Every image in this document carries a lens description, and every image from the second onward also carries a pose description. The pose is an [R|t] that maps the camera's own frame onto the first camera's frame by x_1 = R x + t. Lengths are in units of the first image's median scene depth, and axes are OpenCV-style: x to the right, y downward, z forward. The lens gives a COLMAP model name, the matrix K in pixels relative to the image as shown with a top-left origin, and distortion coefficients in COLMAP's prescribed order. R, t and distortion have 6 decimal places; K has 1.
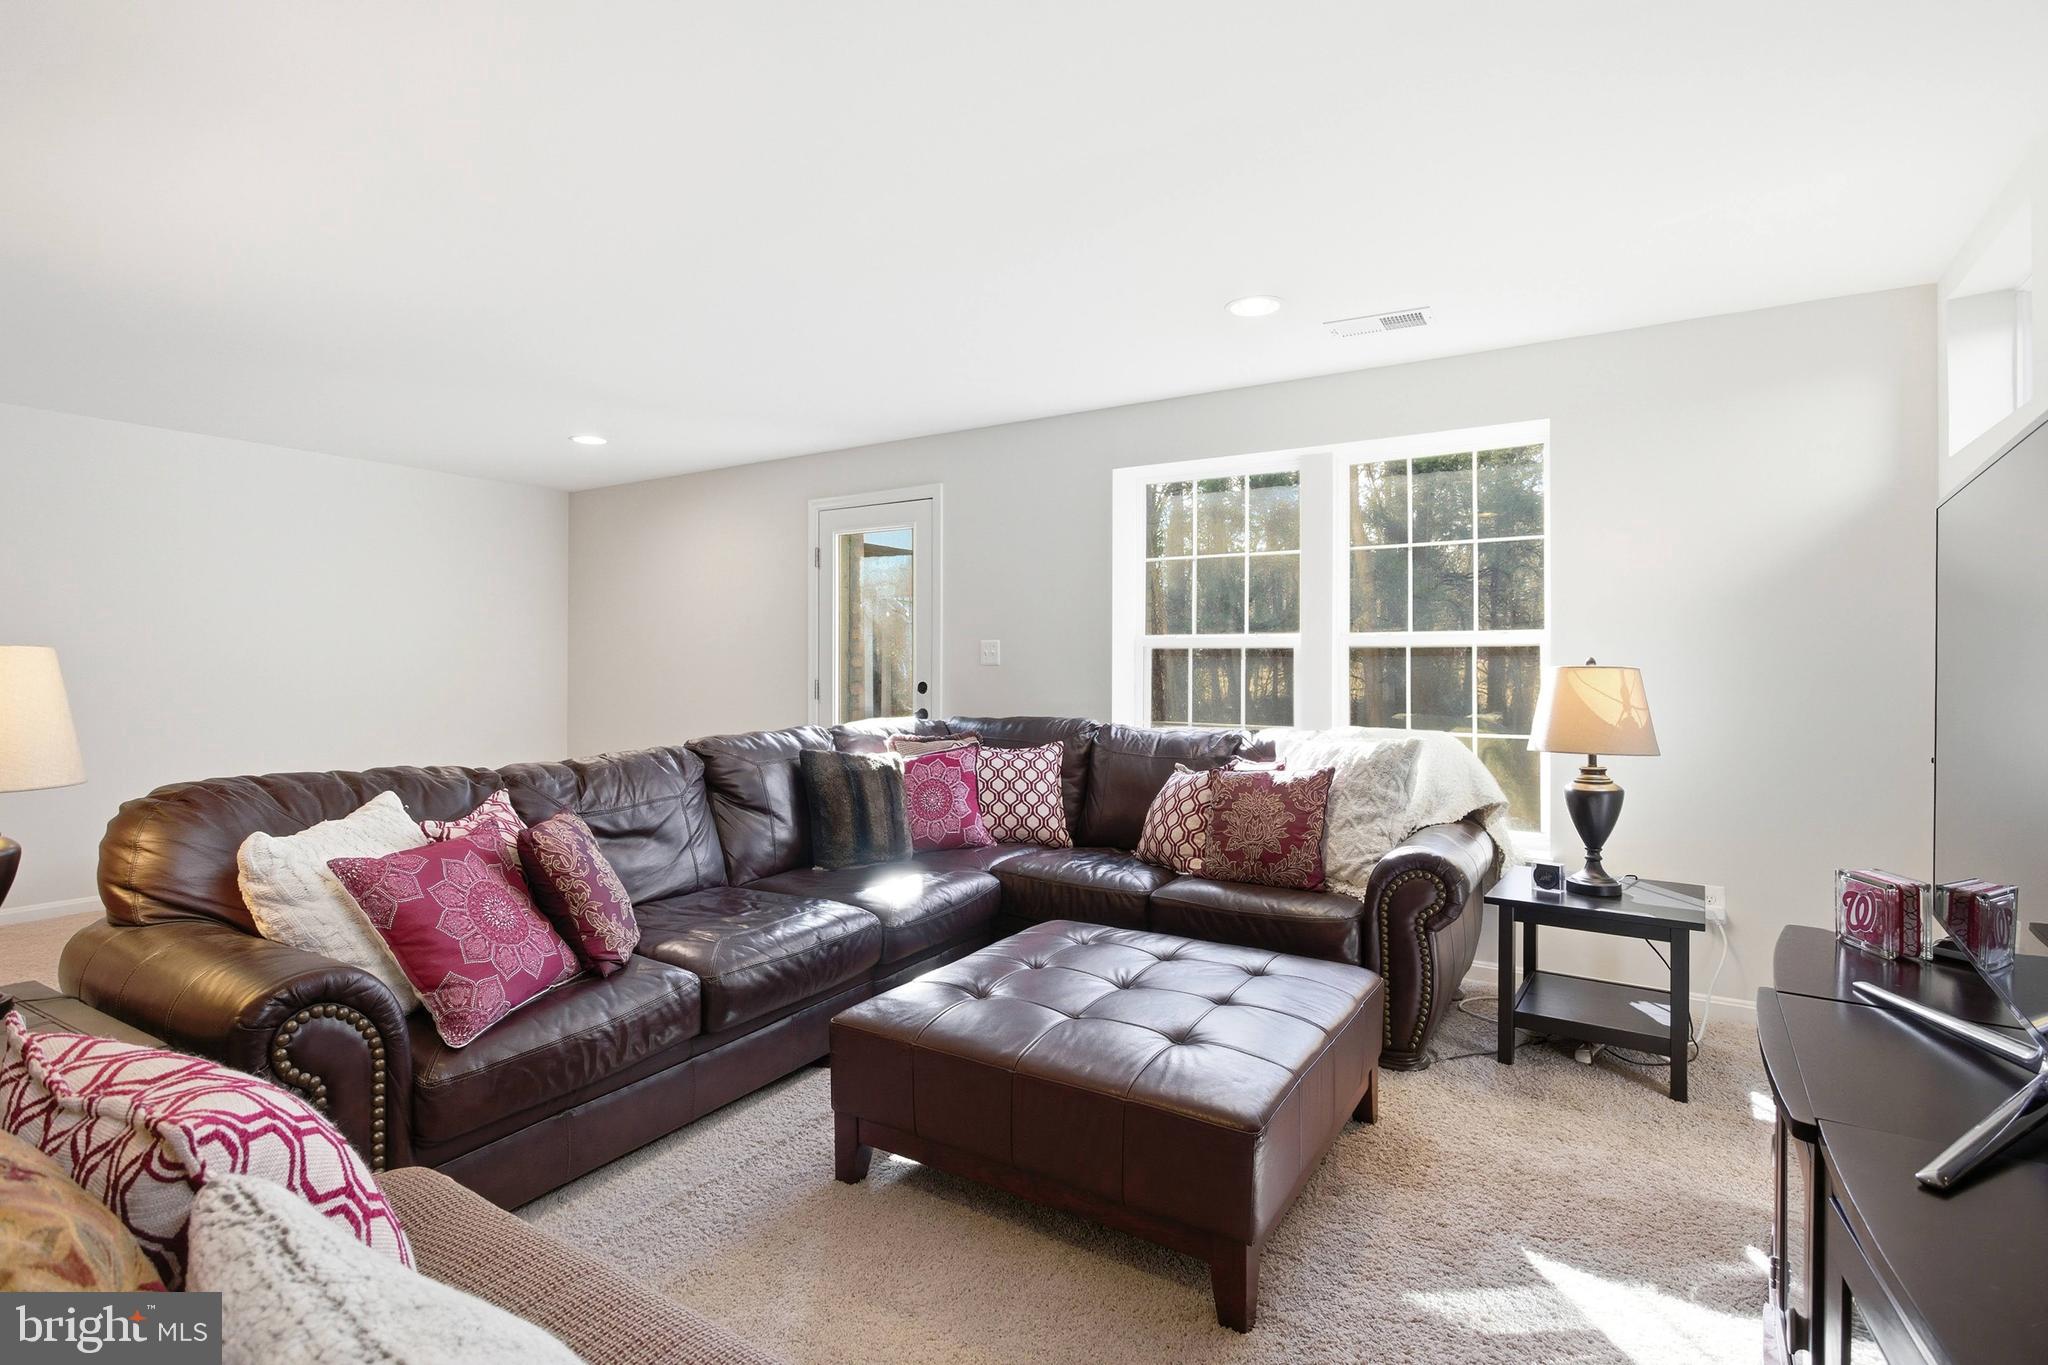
lens RADIAL K [[1002.5, 0, 1032.0], [0, 1002.5, 674.2], [0, 0, 1]] dist [-0.003365, -0.000006]
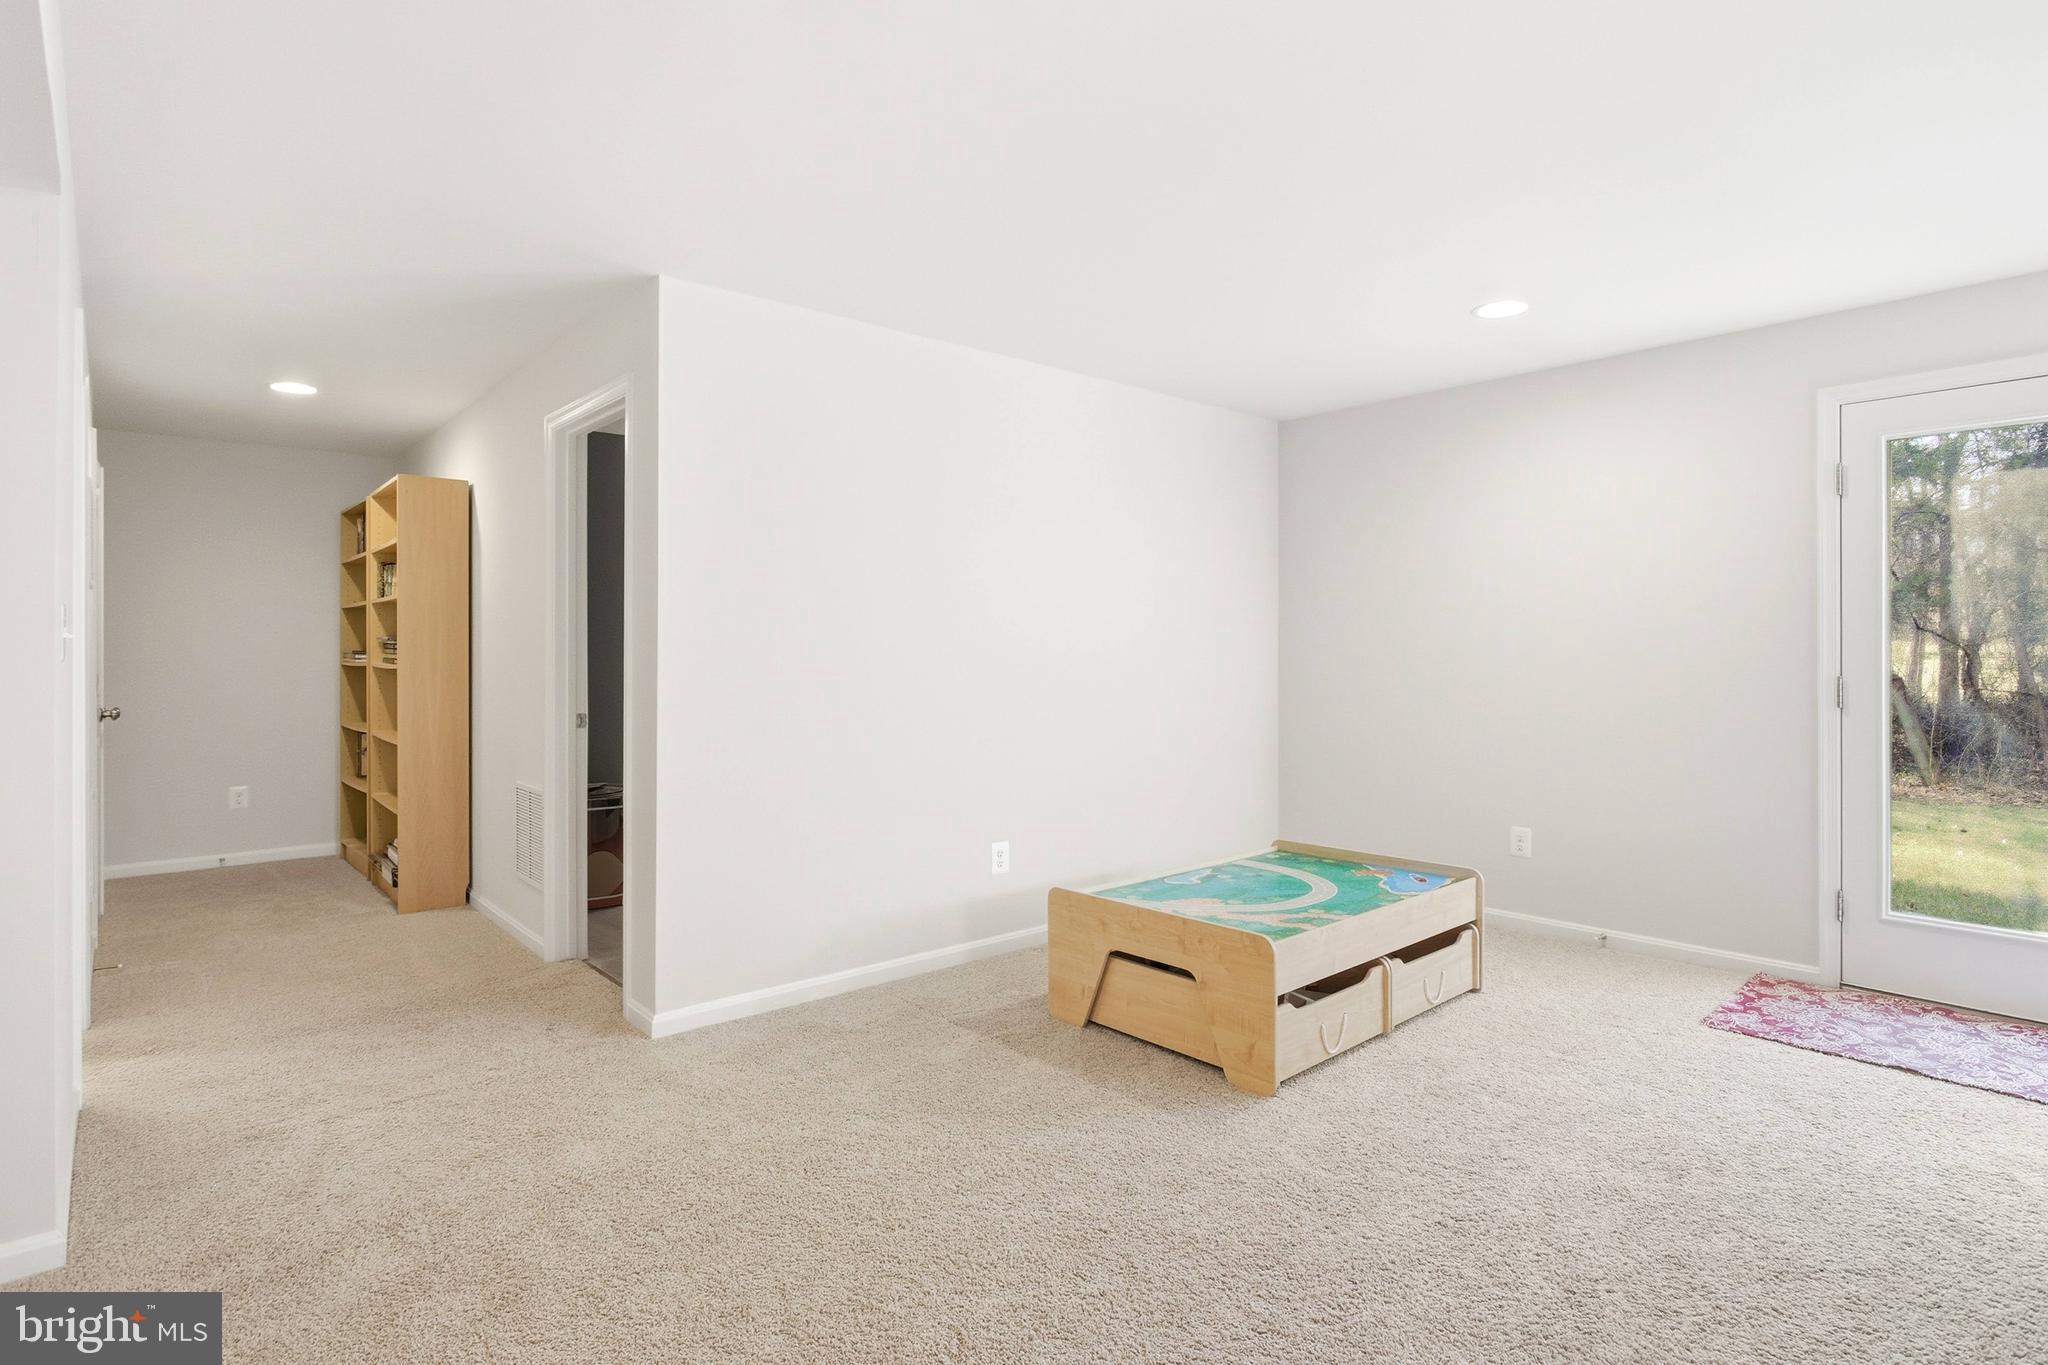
lens RADIAL K [[1034.6, 0, 1029.3], [0, 1034.6, 643.7], [0, 0, 1]] dist [-0.001995, 0.000032]
pose [[0.960945, -0.001455, -0.276736, -0.516111], [0.000541, 0.999994, -0.003376, -0.012715], [0.276739, 0.003094, 0.960940, 0.252429]]
